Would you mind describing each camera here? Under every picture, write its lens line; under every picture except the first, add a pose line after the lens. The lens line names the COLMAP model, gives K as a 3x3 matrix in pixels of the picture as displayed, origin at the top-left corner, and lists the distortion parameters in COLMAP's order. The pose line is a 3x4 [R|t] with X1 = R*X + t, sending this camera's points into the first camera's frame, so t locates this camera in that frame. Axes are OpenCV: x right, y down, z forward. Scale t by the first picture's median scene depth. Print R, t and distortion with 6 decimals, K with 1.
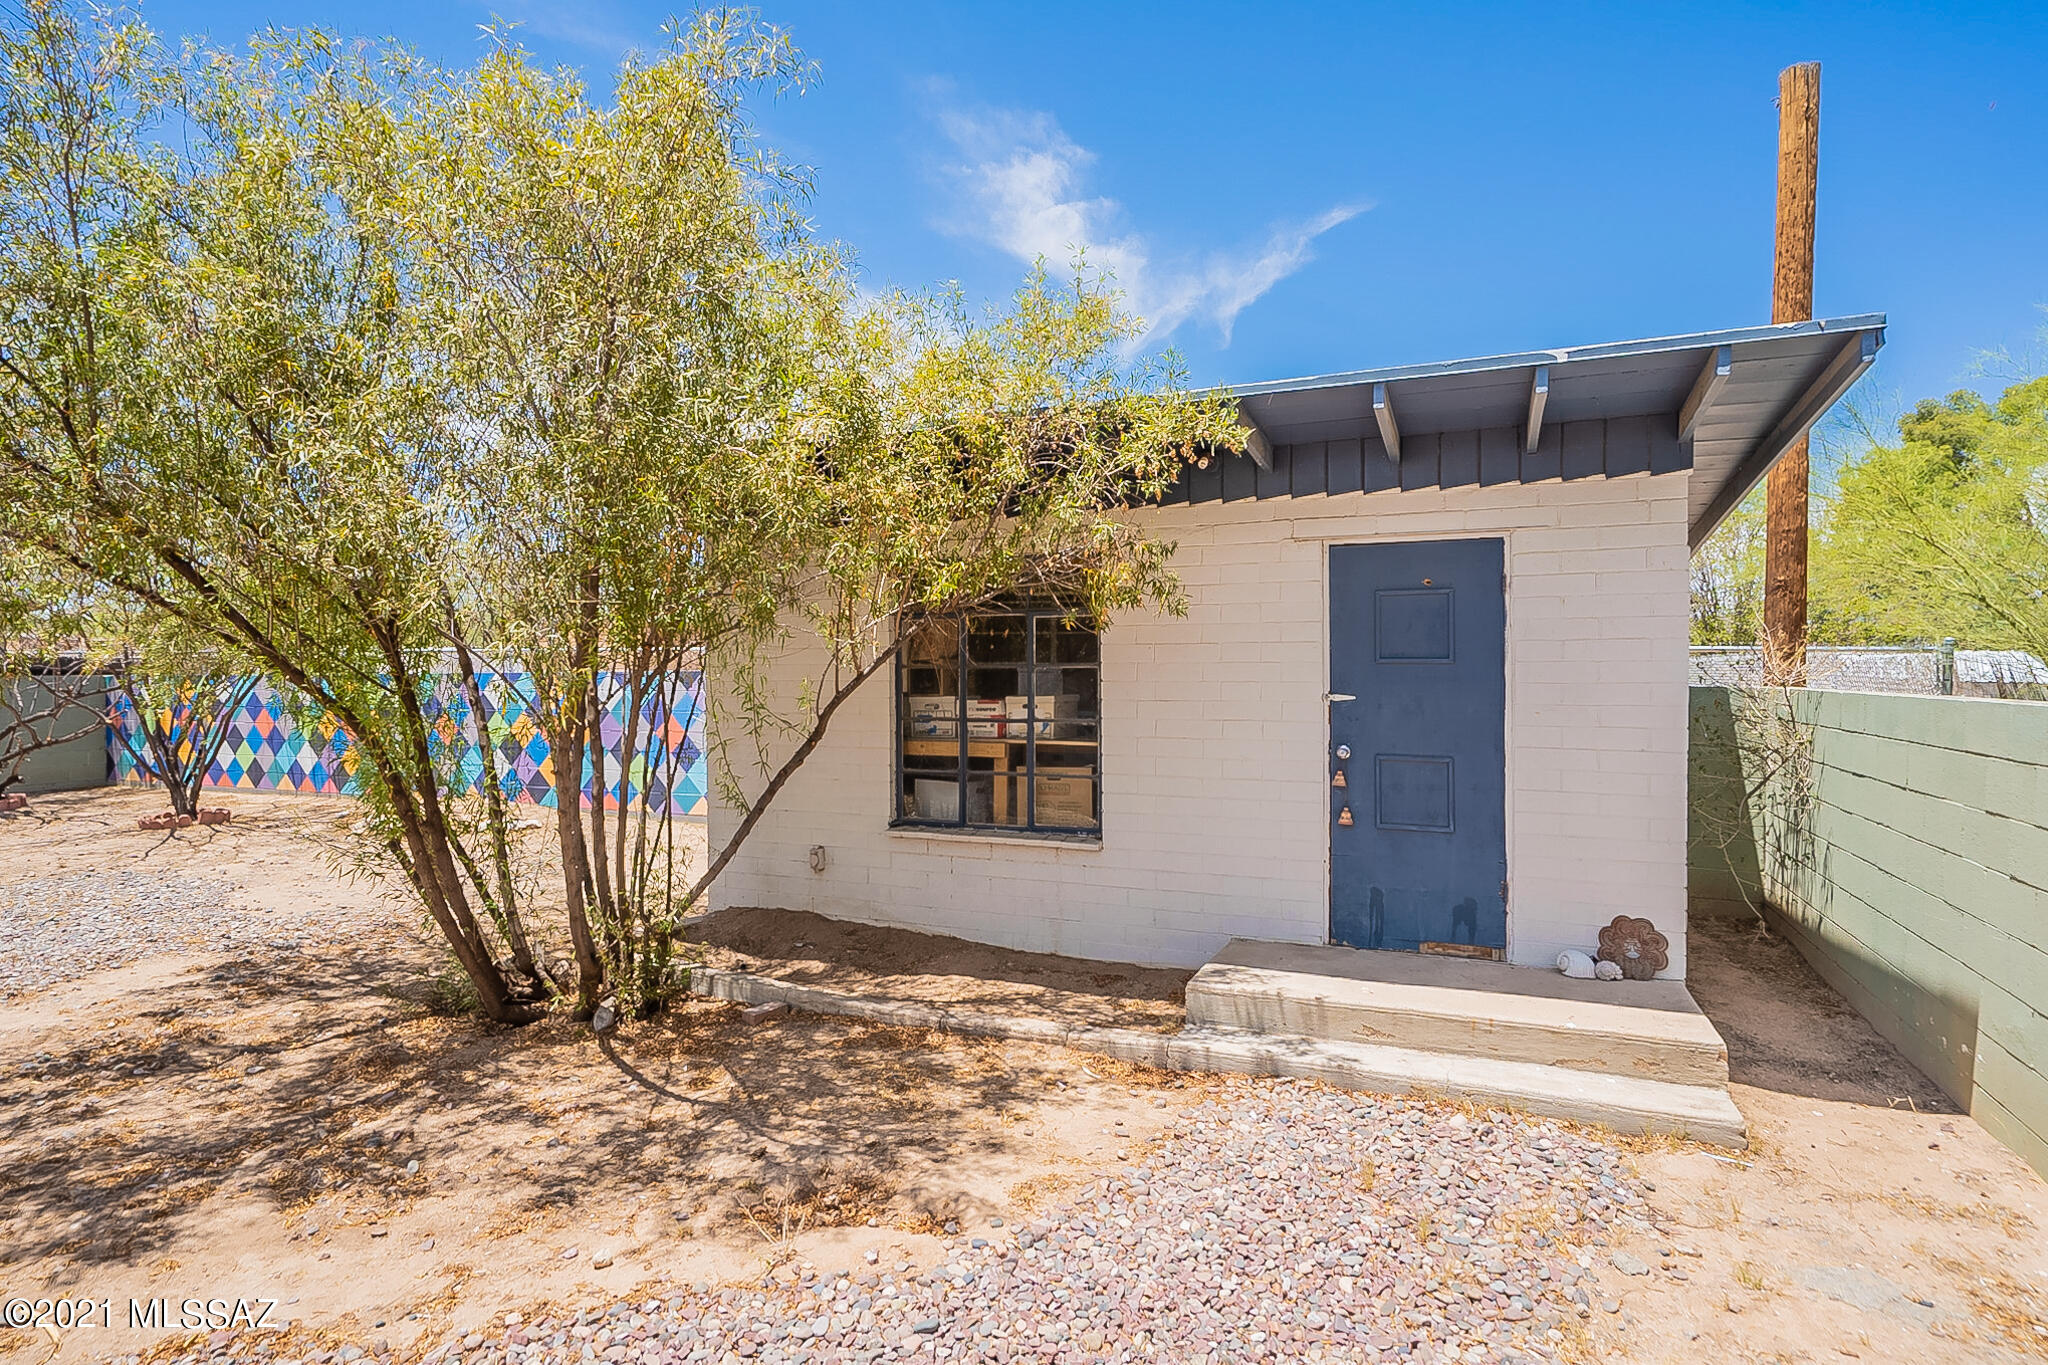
lens RADIAL K [[1126.0, 0, 1024.0], [0, 1126.0, 682.5], [0, 0, 1]] dist [0.003313, 0.000645]
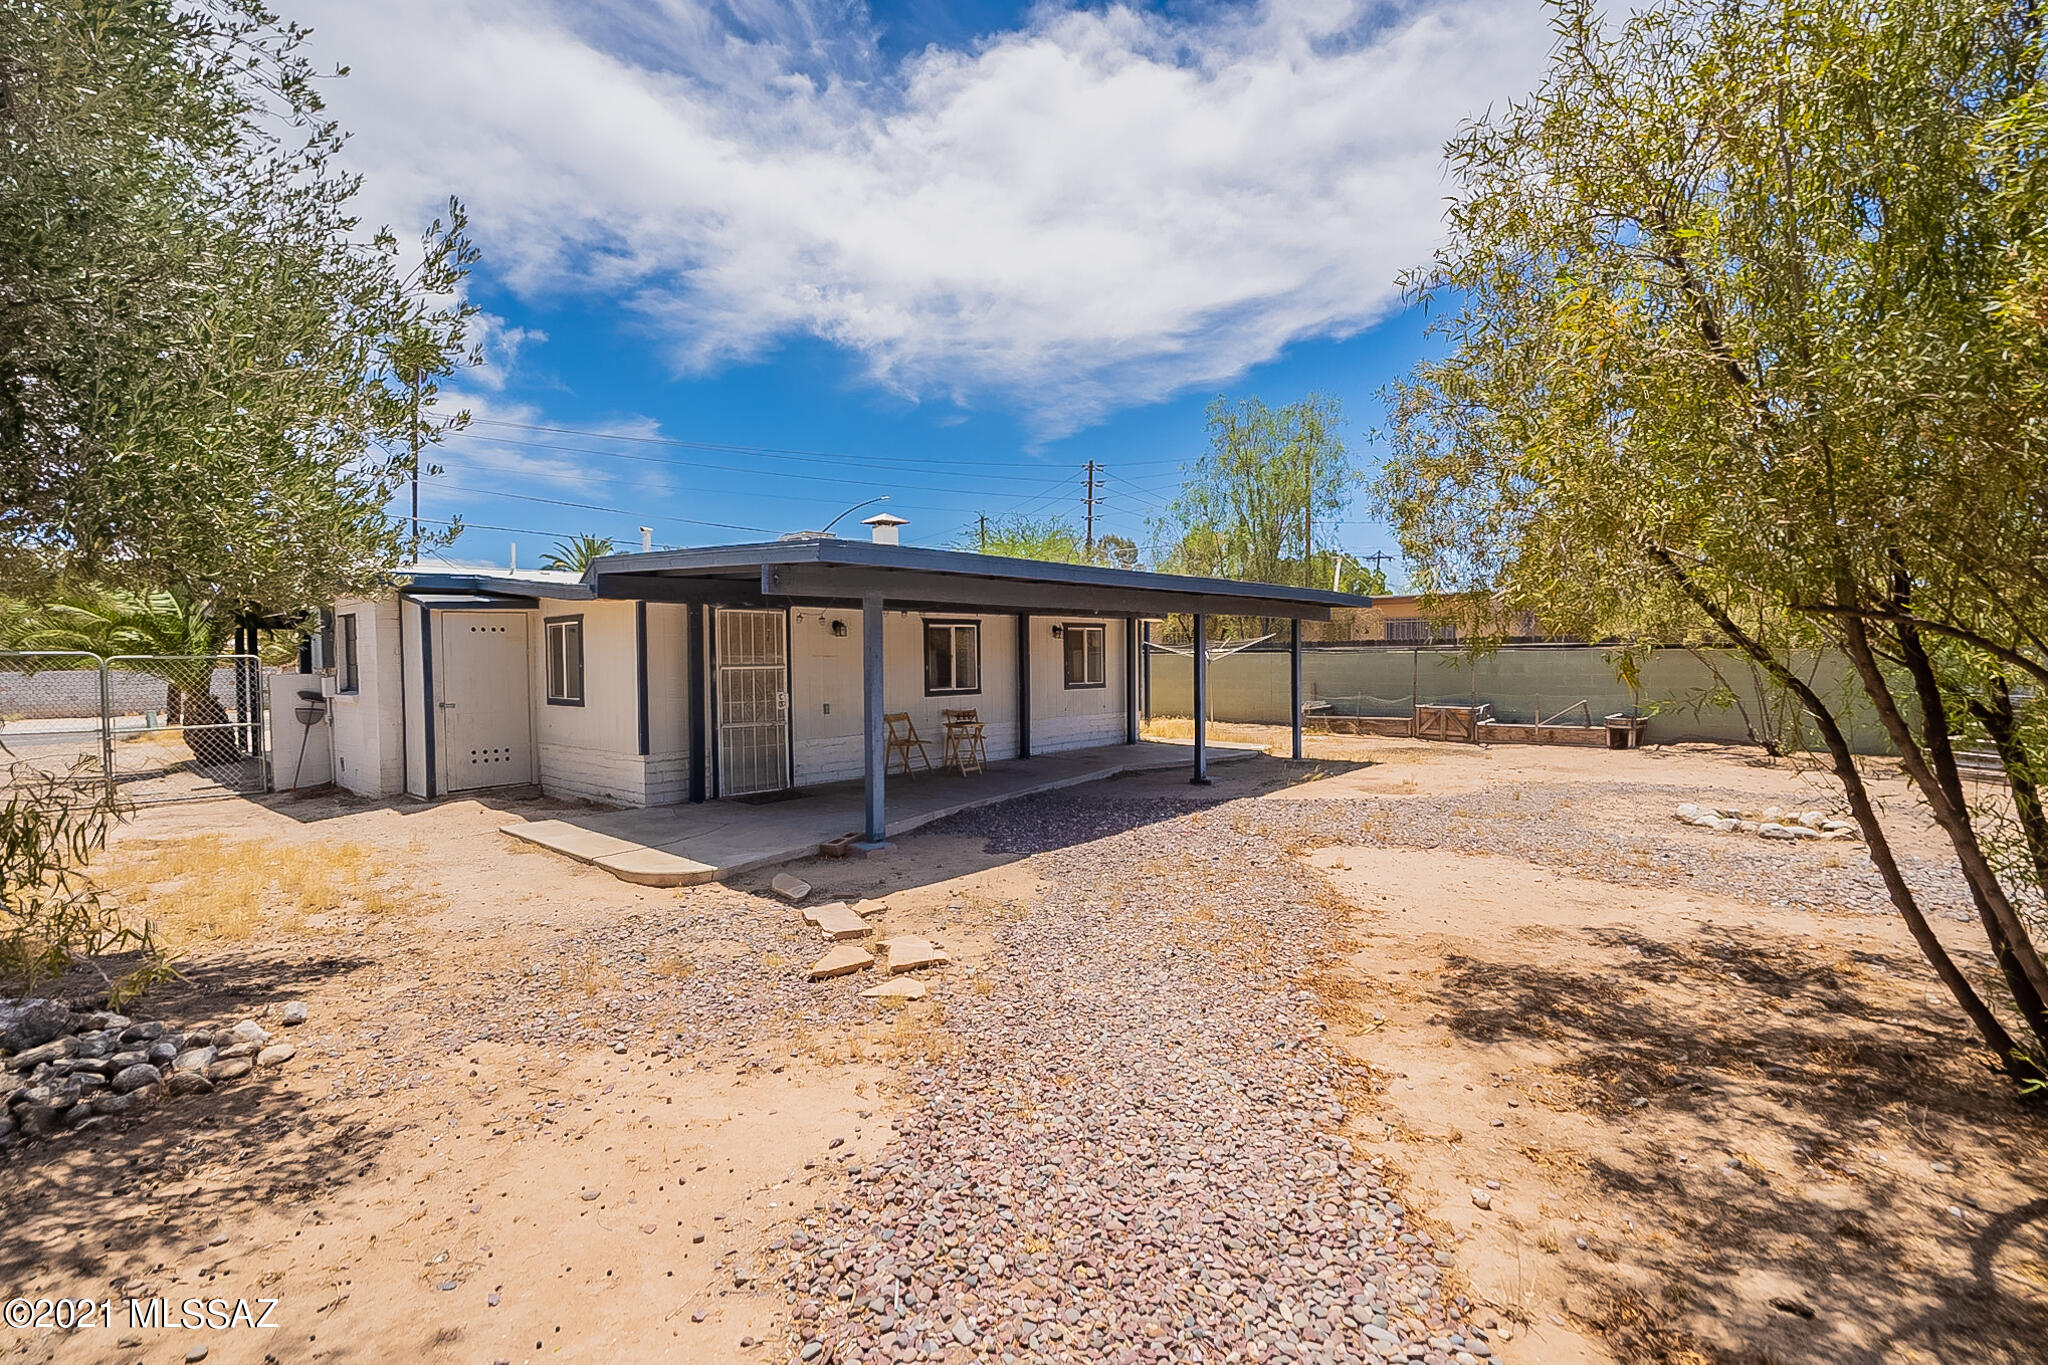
lens RADIAL K [[938.9, 0, 1019.1], [0, 938.9, 682.4], [0, 0, 1]] dist [0.000287, 0.001311]
pose [[-0.310634, 0.041680, -0.949615, 0.447699], [-0.003548, 0.998980, 0.045007, -0.012486], [0.950523, 0.017349, -0.310170, 0.642789]]
